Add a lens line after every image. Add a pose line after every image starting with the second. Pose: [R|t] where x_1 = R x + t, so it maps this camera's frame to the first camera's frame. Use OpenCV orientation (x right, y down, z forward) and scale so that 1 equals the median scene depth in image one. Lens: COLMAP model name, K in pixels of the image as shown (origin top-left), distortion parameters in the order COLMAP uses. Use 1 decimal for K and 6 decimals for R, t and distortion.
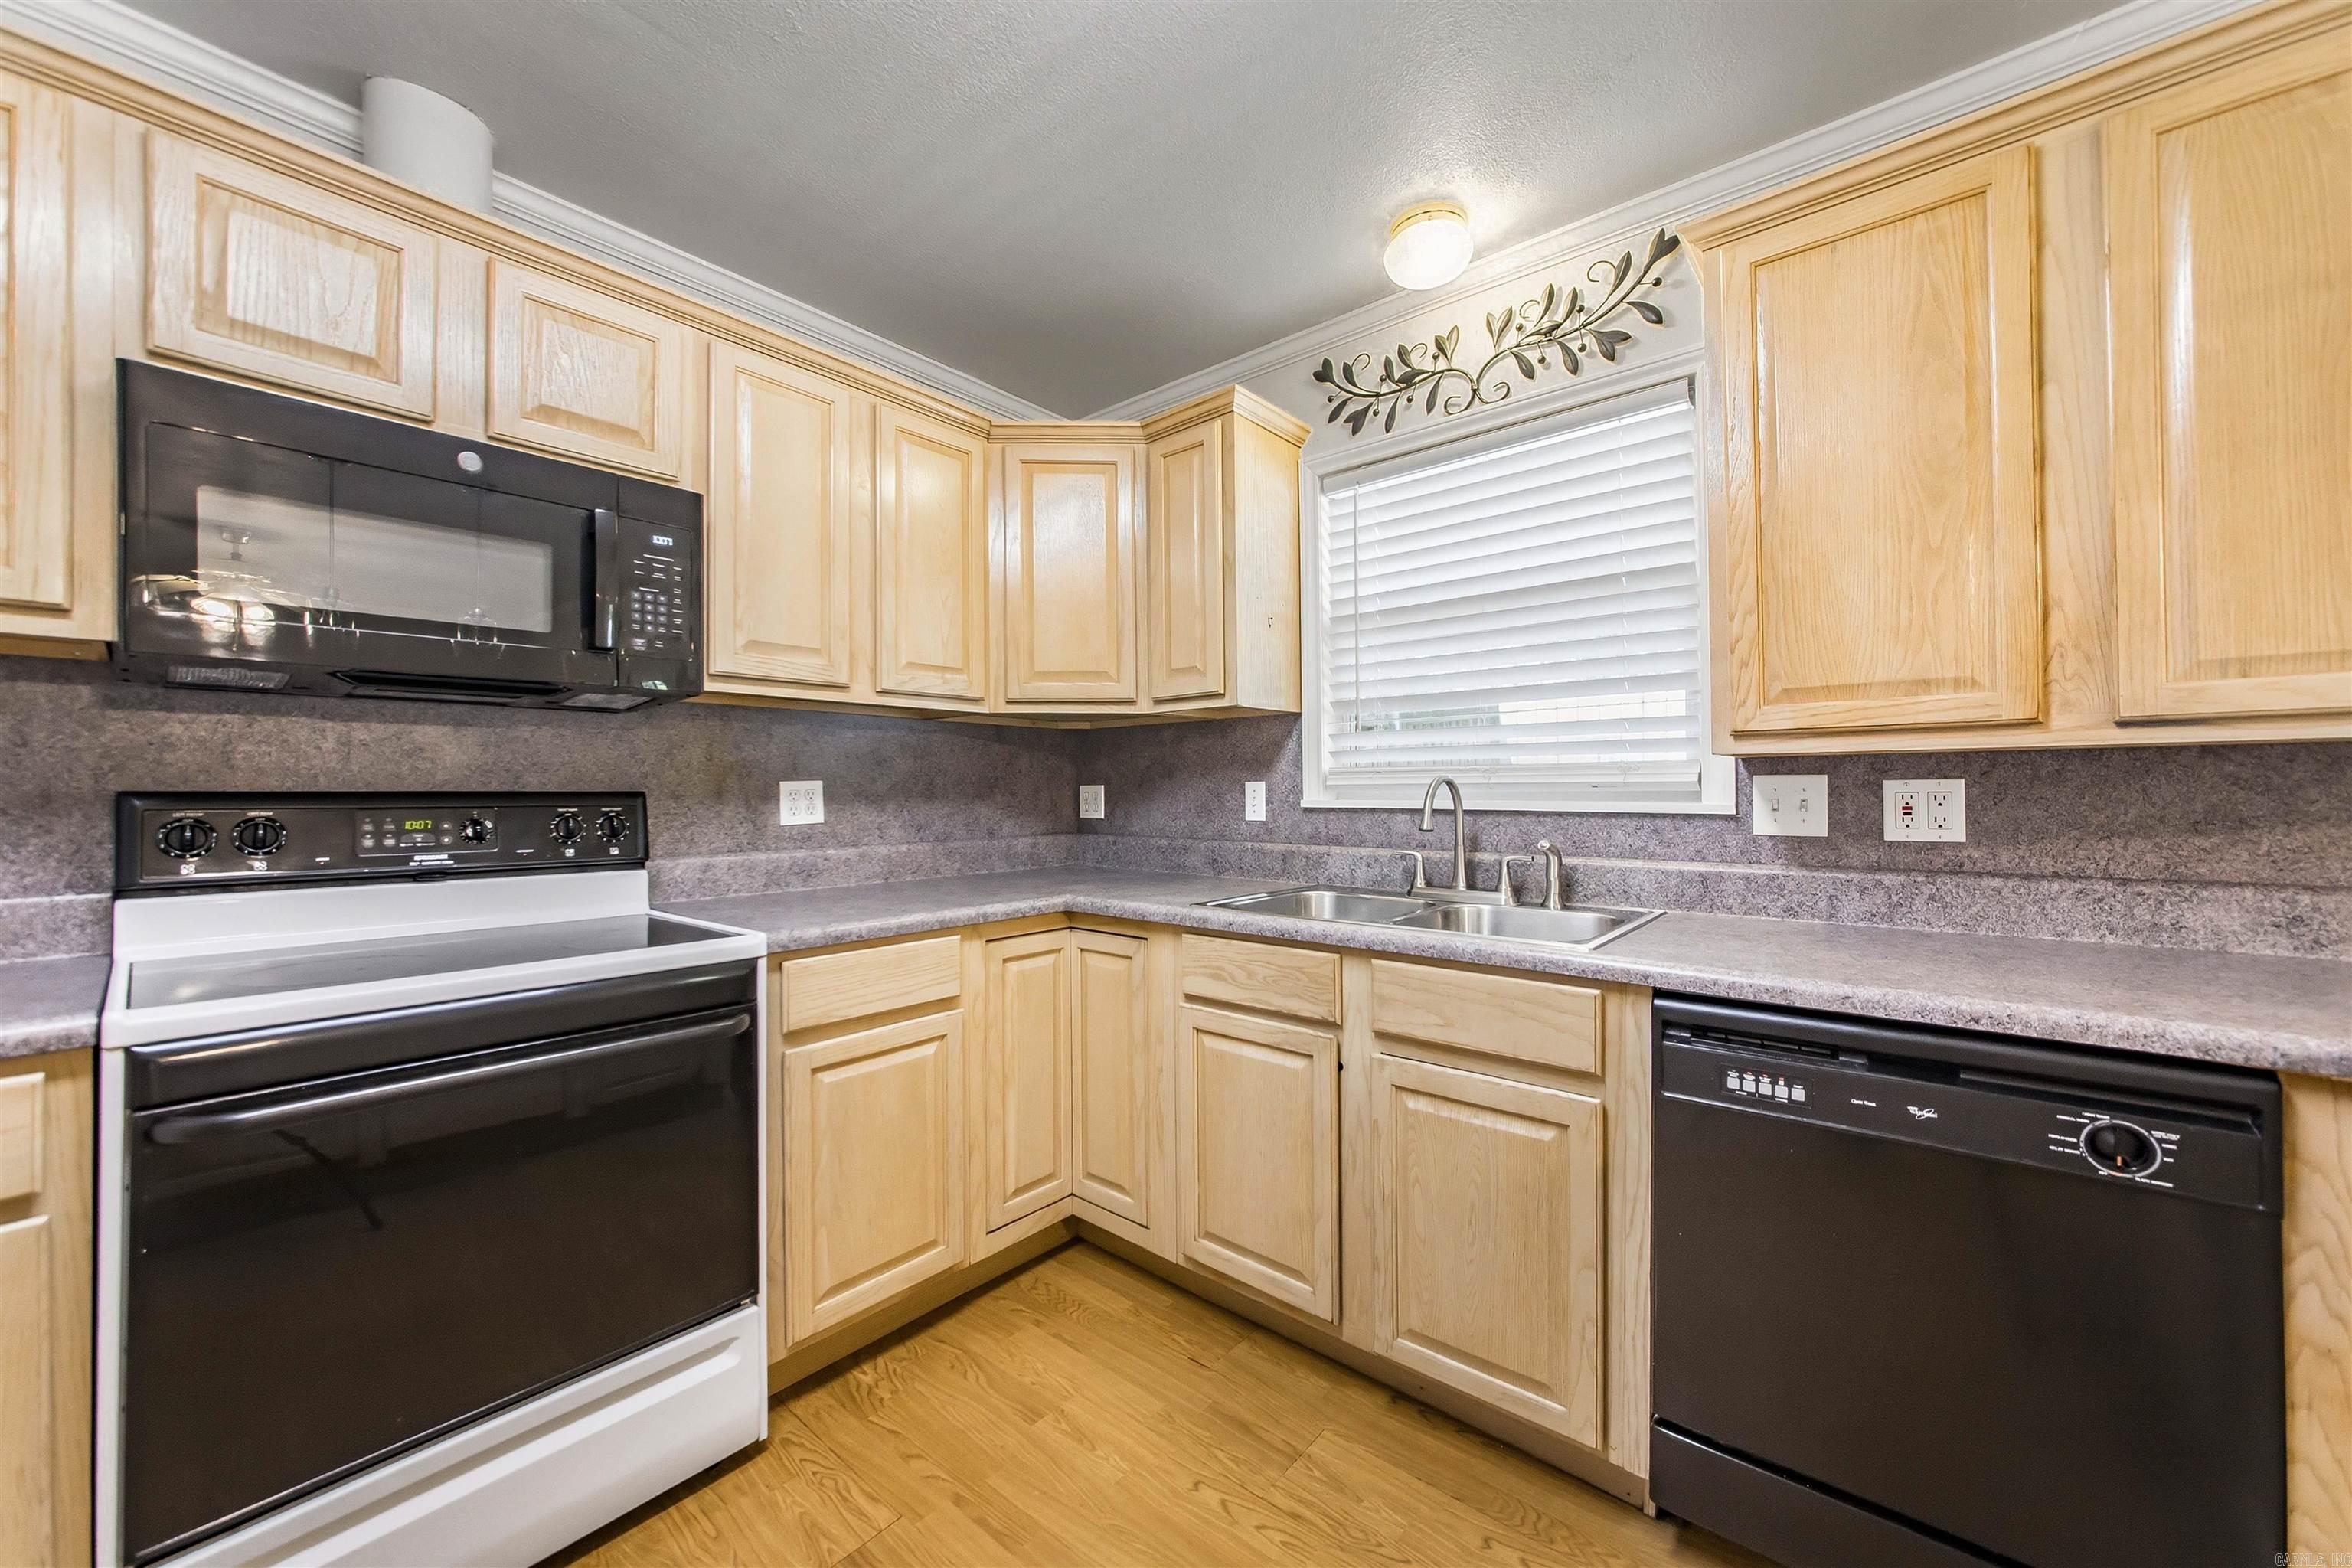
lens RADIAL K [[881.8, 0, 1166.6], [0, 881.8, 782.9], [0, 0, 1]] dist [-0.011680, 0.000626]
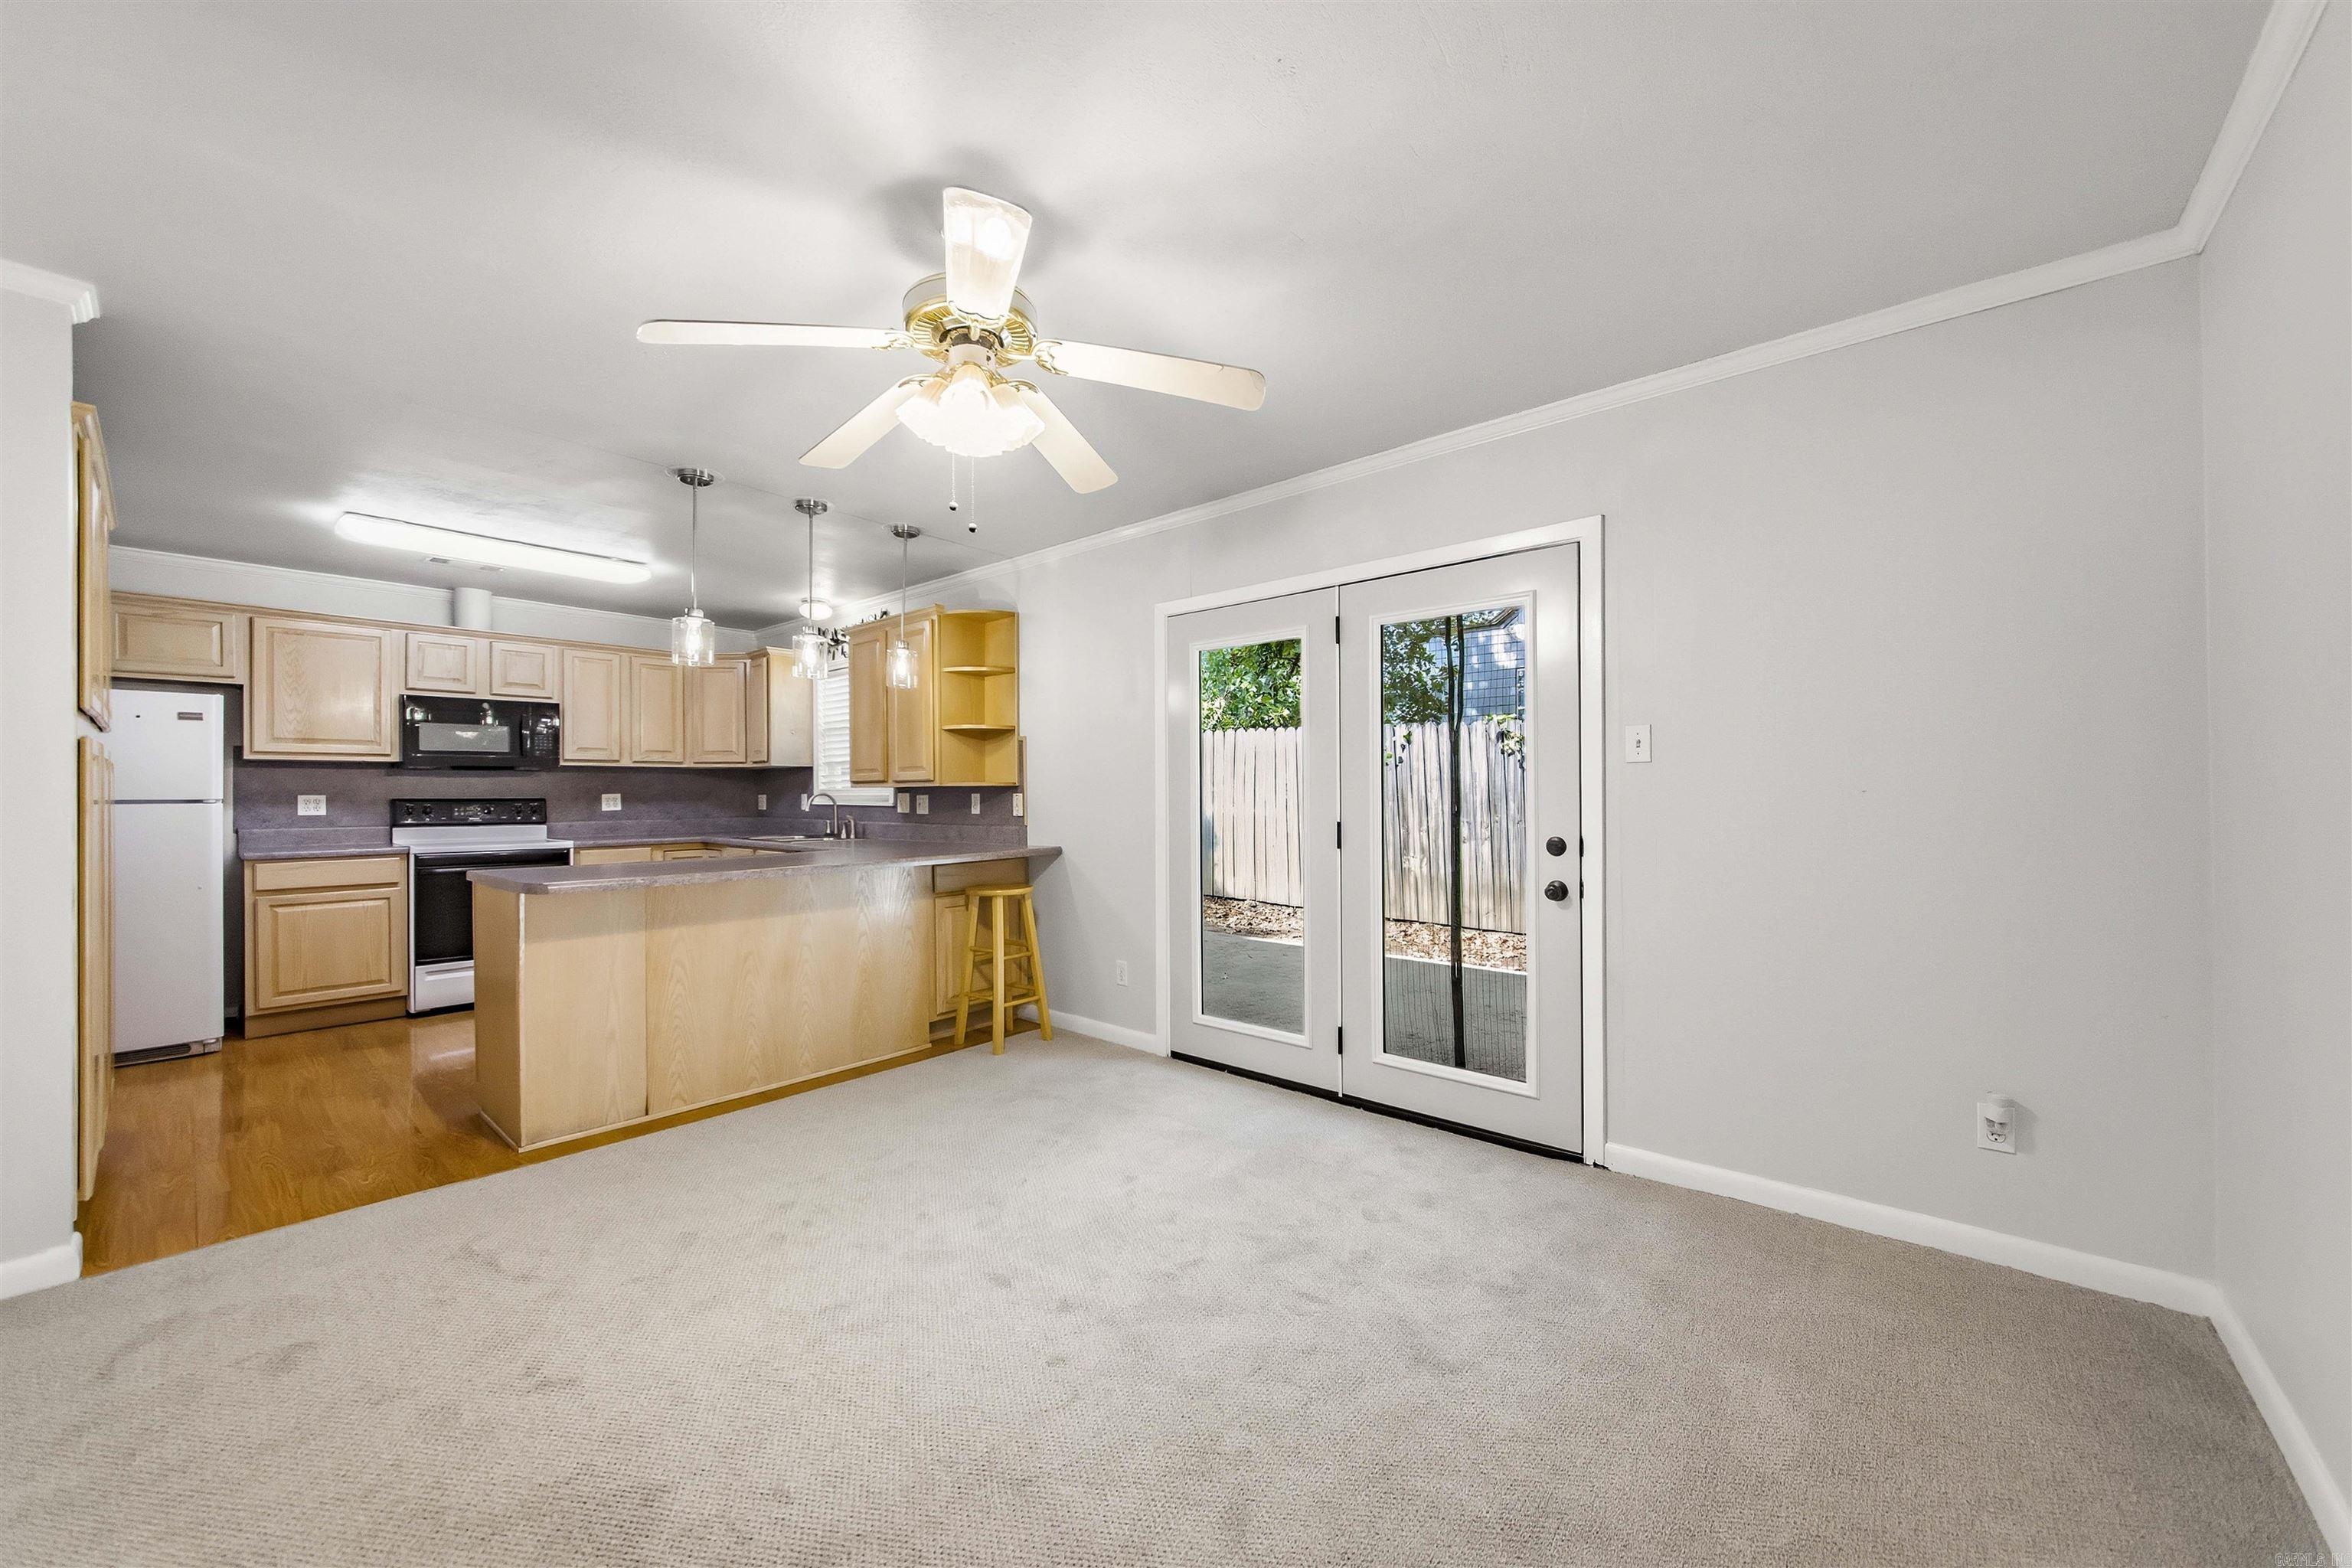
lens RADIAL K [[881.8, 0, 1178.6], [0, 881.8, 795.0], [0, 0, 1]] dist [-0.011680, 0.000626]
pose [[0.999994, -0.000040, 0.003465, 1.563854], [0.000004, 0.999944, 0.010551, -0.033280], [-0.003465, -0.010551, 0.999938, -2.002913]]
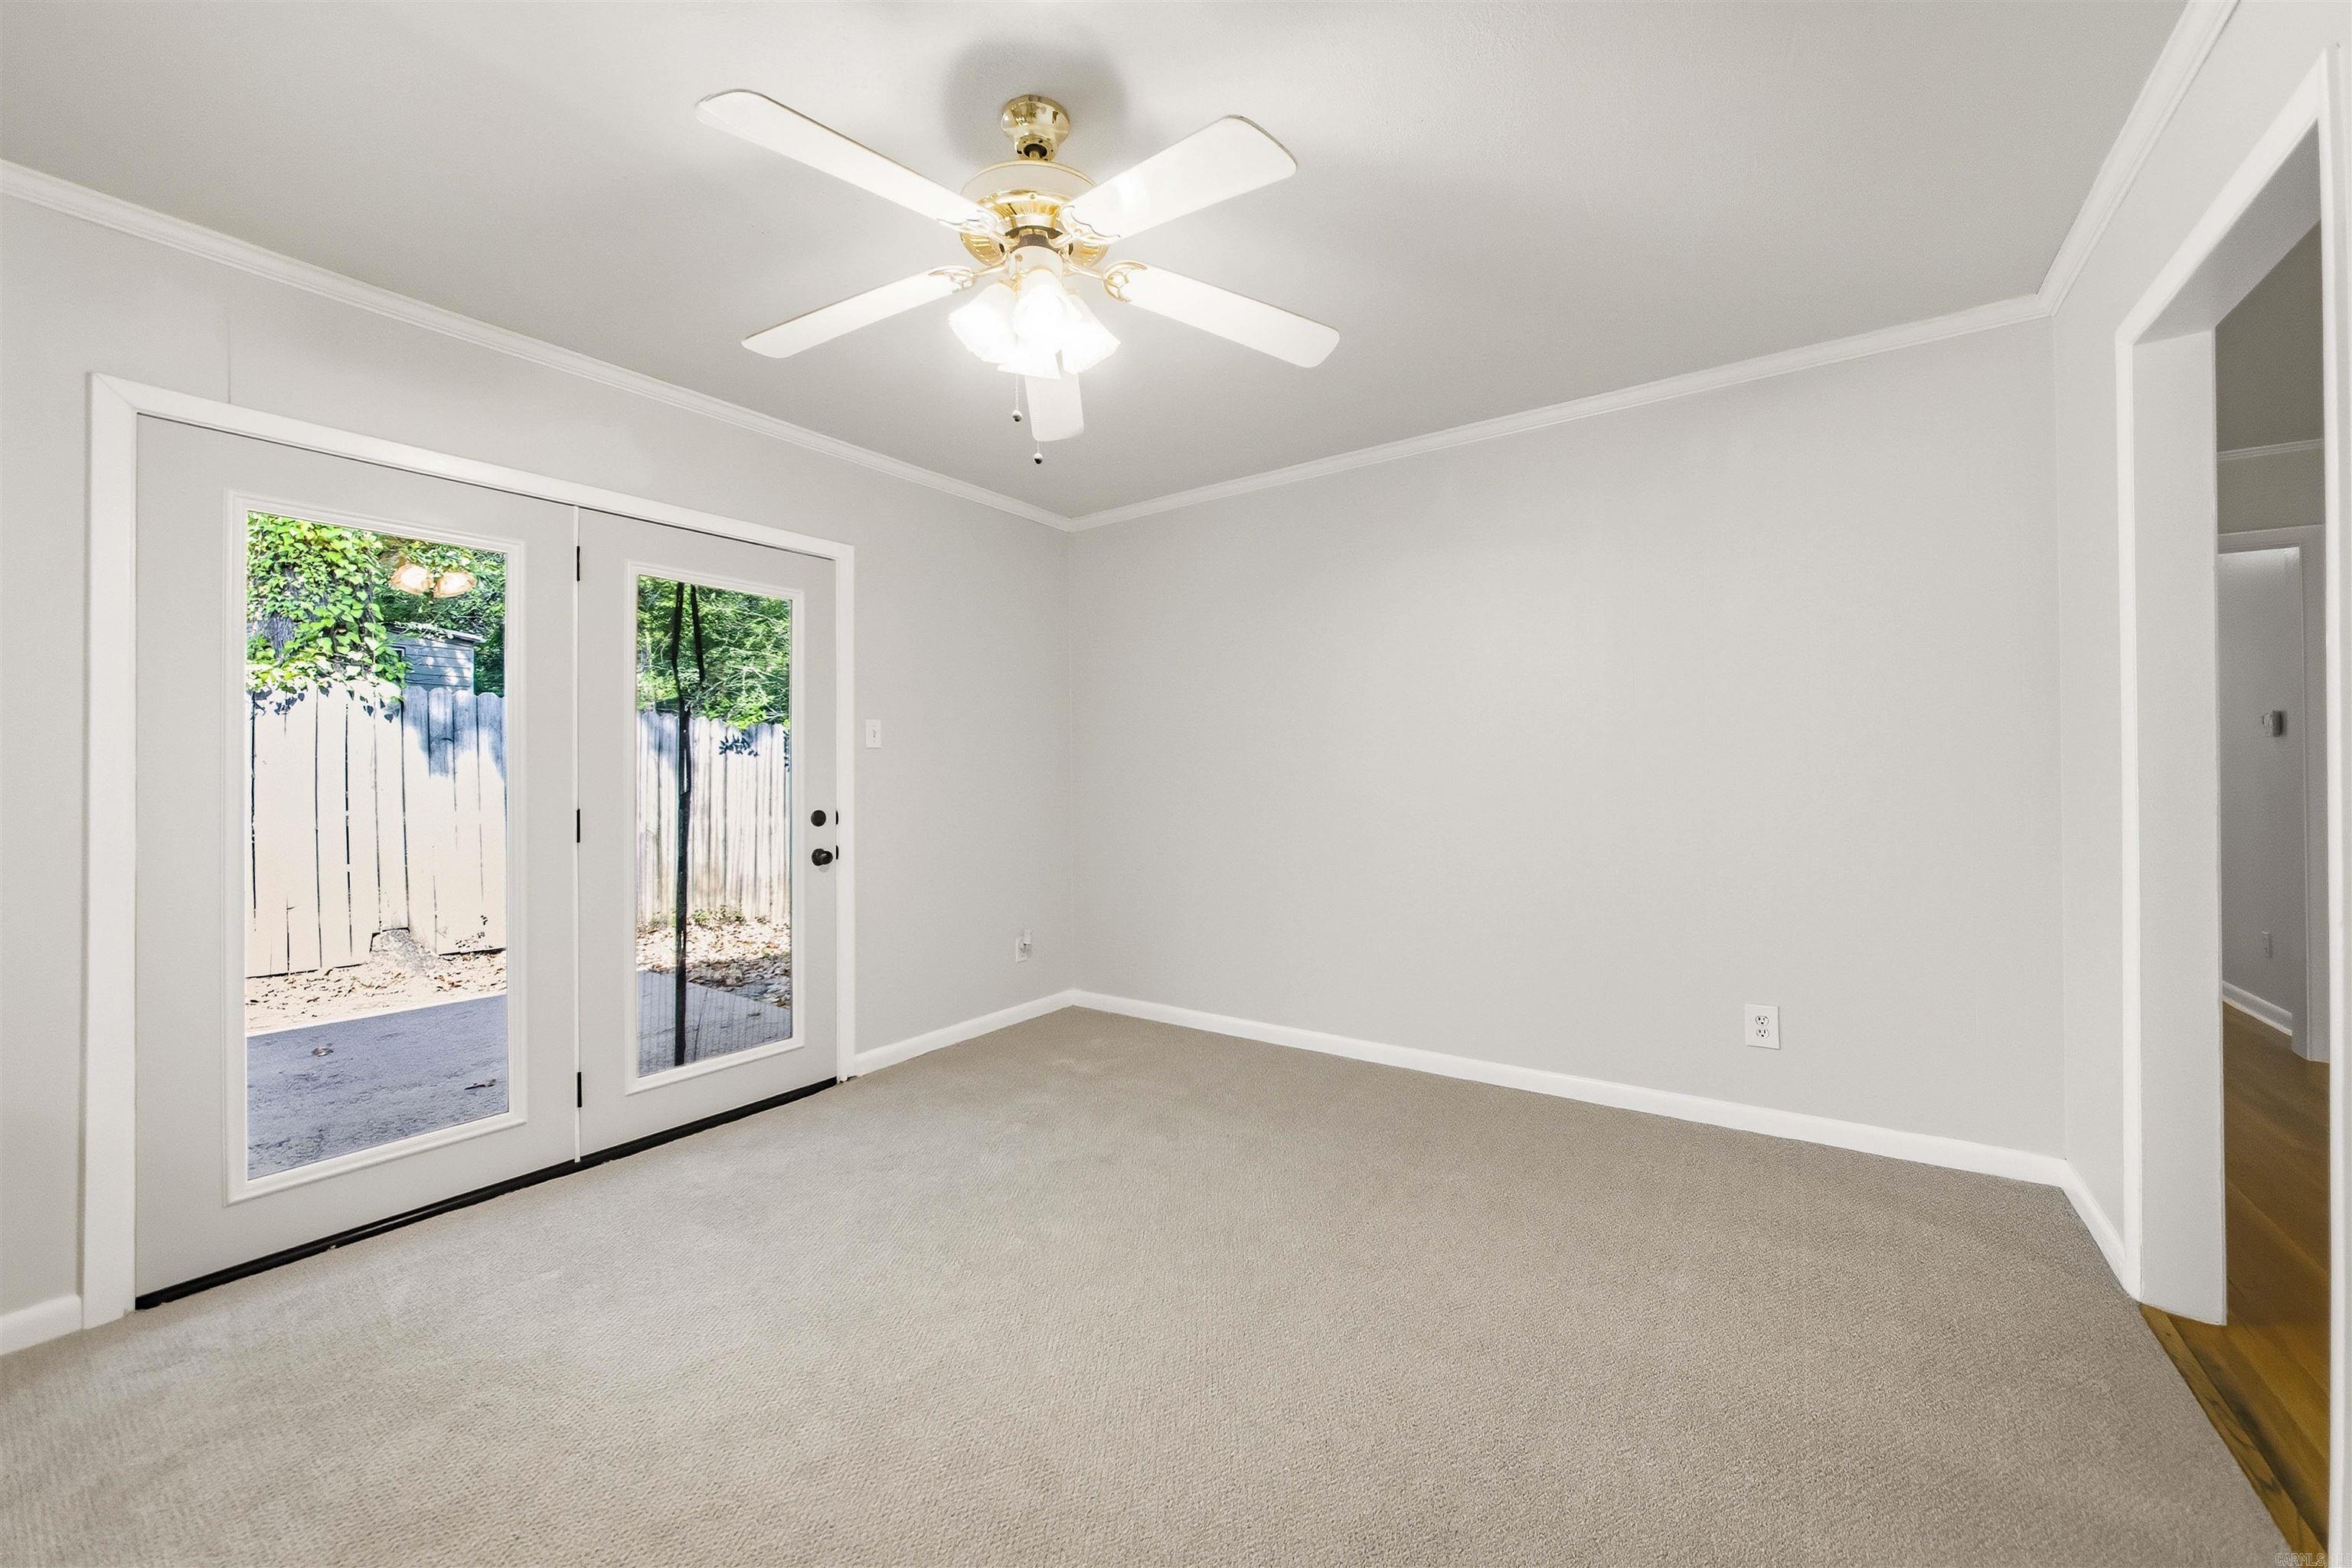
lens RADIAL K [[881.8, 0, 1154.2], [0, 881.8, 761.7], [0, 0, 1]] dist [-0.011680, 0.000626]
pose [[-0.089375, 0.018038, 0.995835, 0.379222], [-0.001529, 0.999832, -0.018248, -0.009292], [-0.995997, -0.003153, -0.089333, -0.958884]]
